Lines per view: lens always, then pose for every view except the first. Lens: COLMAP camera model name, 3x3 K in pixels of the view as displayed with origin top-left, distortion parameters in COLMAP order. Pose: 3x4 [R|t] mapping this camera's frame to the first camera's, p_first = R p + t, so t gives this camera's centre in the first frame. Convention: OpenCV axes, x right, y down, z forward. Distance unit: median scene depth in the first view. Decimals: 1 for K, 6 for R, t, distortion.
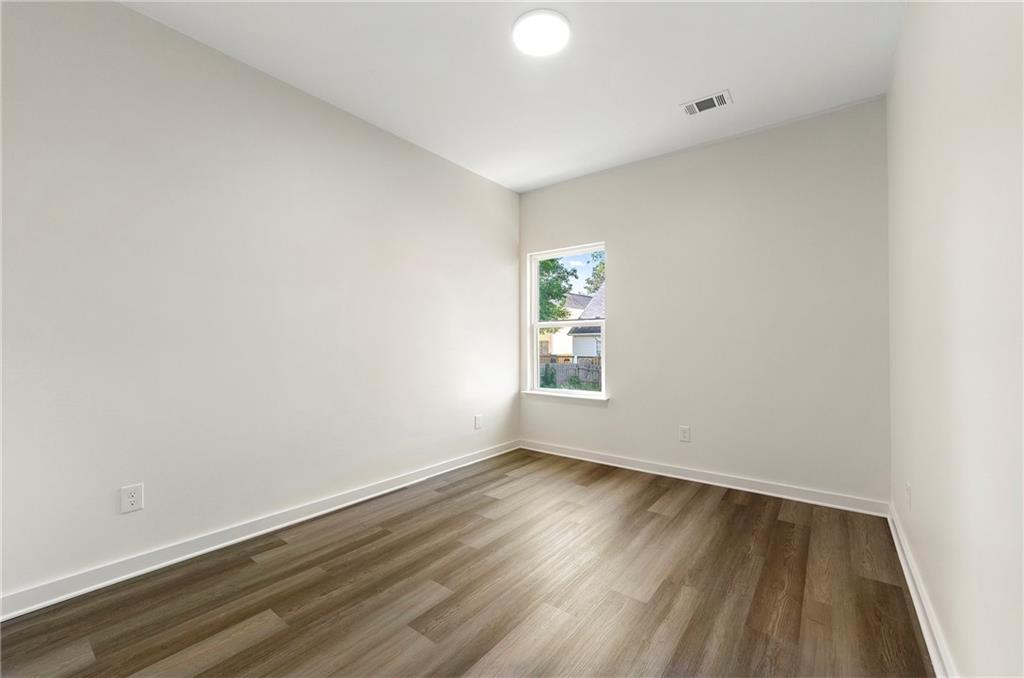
lens RADIAL K [[418.7, 0, 512.6], [0, 418.7, 337.4], [0, 0, 1]] dist [0.000763, 0.000252]
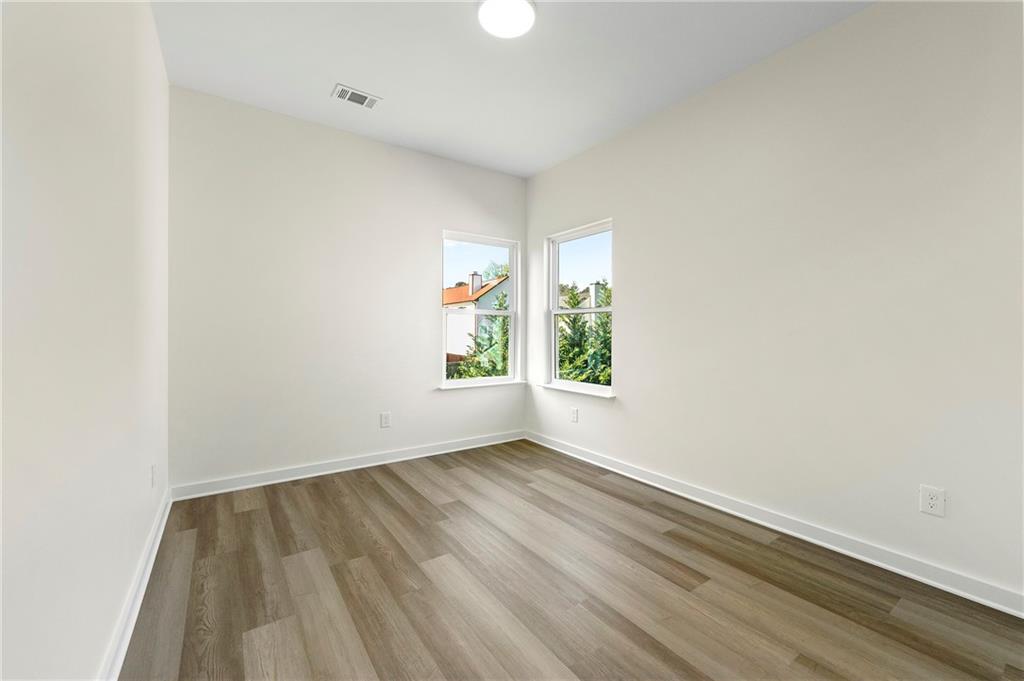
lens RADIAL K [[418.7, 0, 513.0], [0, 418.7, 343.7], [0, 0, 1]] dist [0.000763, 0.000252]
pose [[0.314336, -0.015008, 0.949193, -0.475447], [-0.015274, 0.999666, 0.020864, 0.013911], [-0.949189, -0.021056, 0.314002, 0.375303]]
